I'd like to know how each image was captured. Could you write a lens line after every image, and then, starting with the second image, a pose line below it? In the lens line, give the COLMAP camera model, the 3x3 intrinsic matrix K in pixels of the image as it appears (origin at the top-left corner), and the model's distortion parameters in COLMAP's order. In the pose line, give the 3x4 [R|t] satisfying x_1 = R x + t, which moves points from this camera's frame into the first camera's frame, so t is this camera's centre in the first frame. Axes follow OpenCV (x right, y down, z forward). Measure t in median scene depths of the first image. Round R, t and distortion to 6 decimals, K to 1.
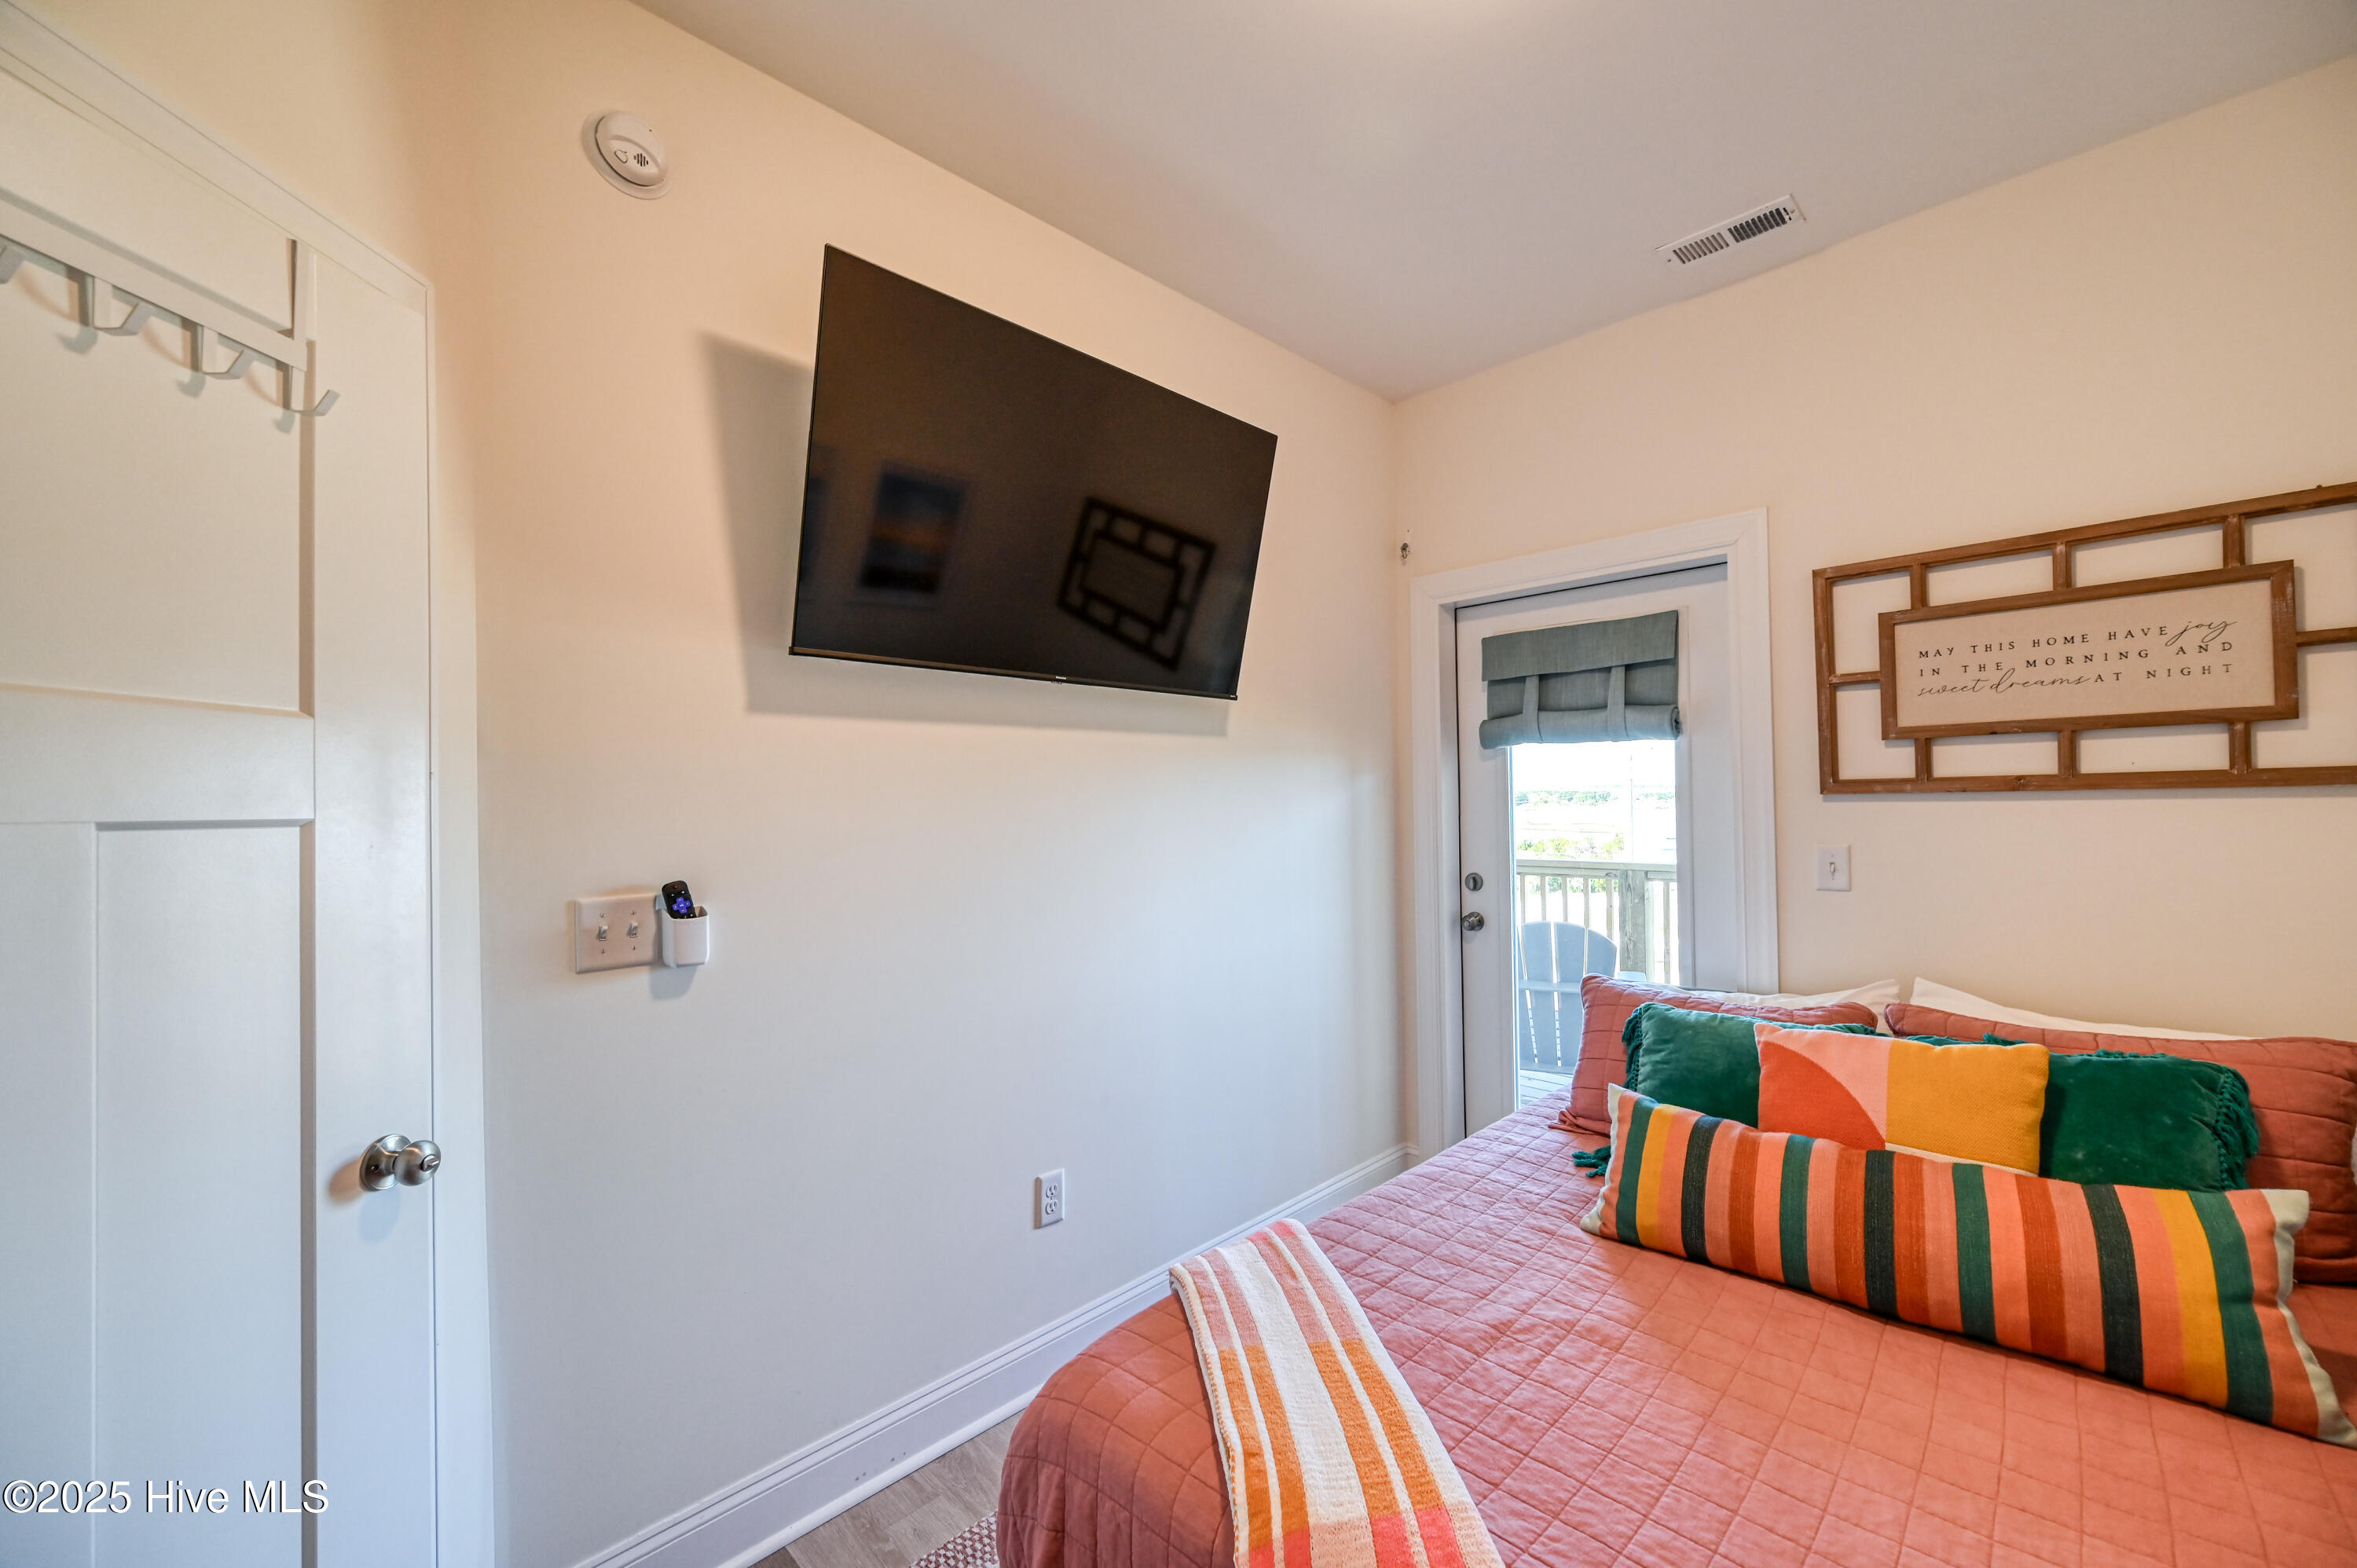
lens RADIAL K [[936.6, 0, 1190.5], [0, 936.6, 796.8], [0, 0, 1]] dist [-0.000248, 0.000638]
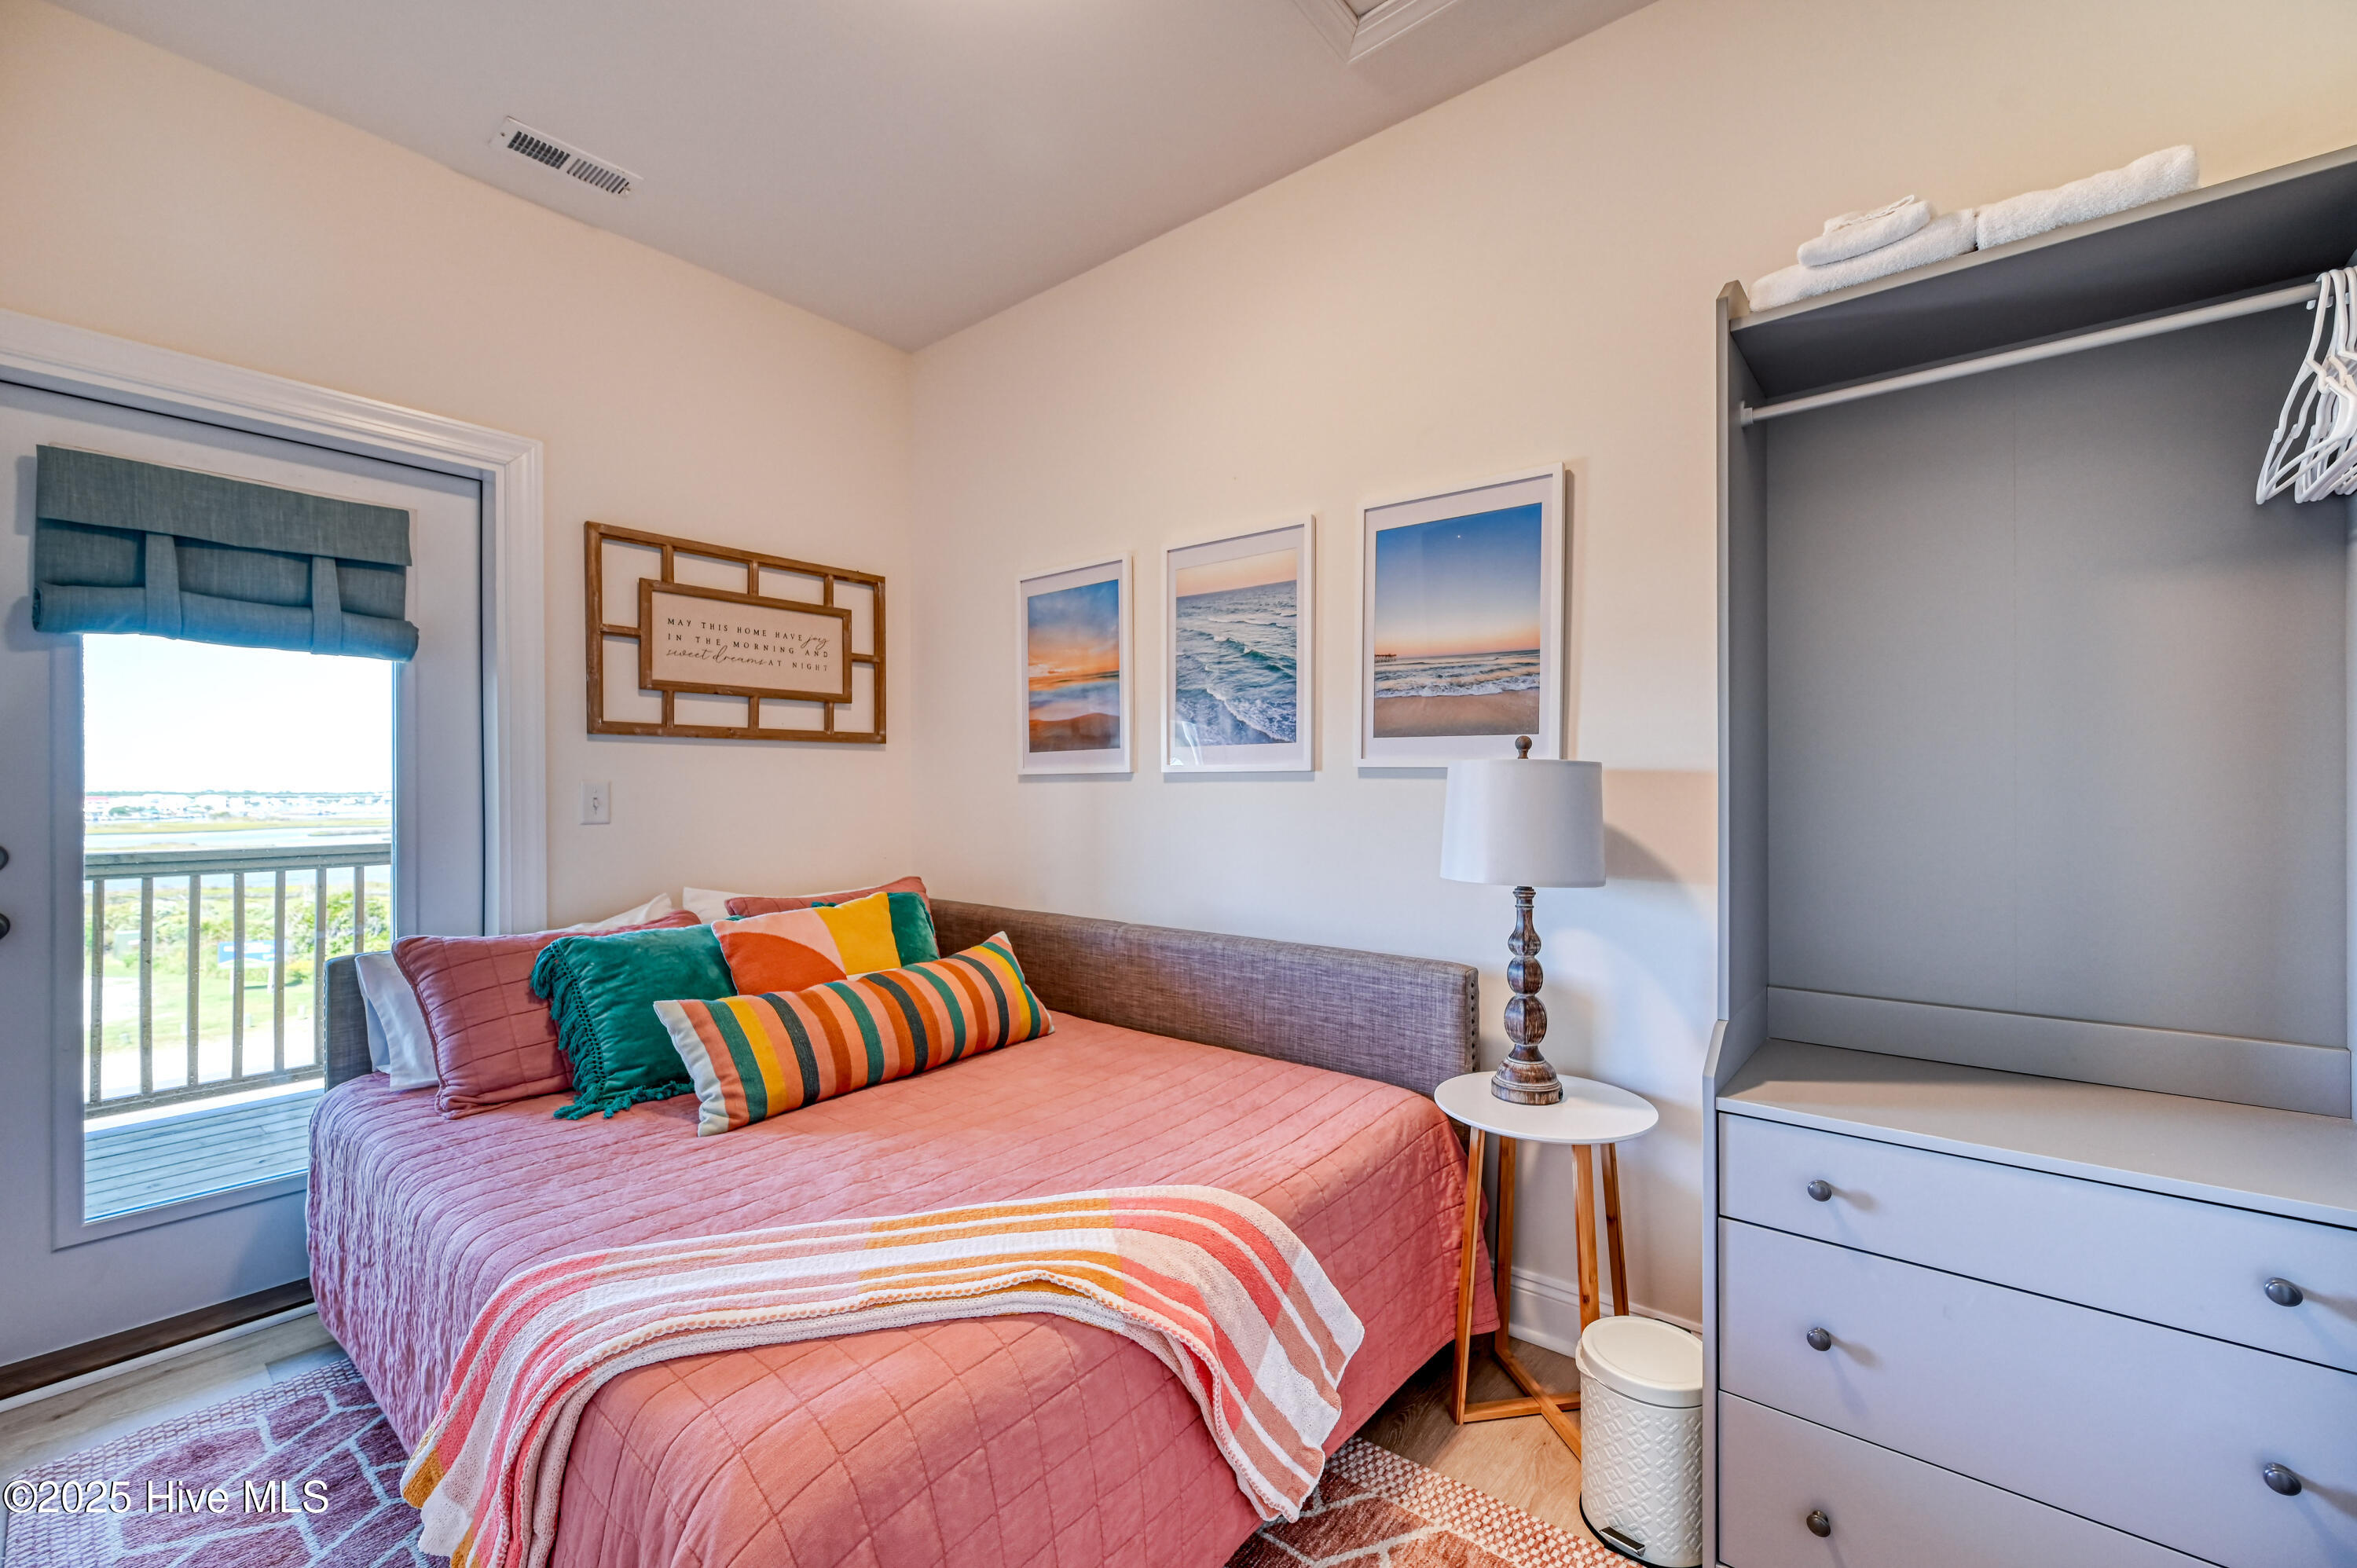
lens RADIAL K [[936.6, 0, 1200.4], [0, 936.6, 793.8], [0, 0, 1]] dist [-0.000248, 0.000638]
pose [[-0.094667, 0.013330, 0.995420, -0.480681], [0.006459, 0.999898, -0.012775, 0.089776], [-0.995488, 0.005220, -0.094744, 0.444048]]
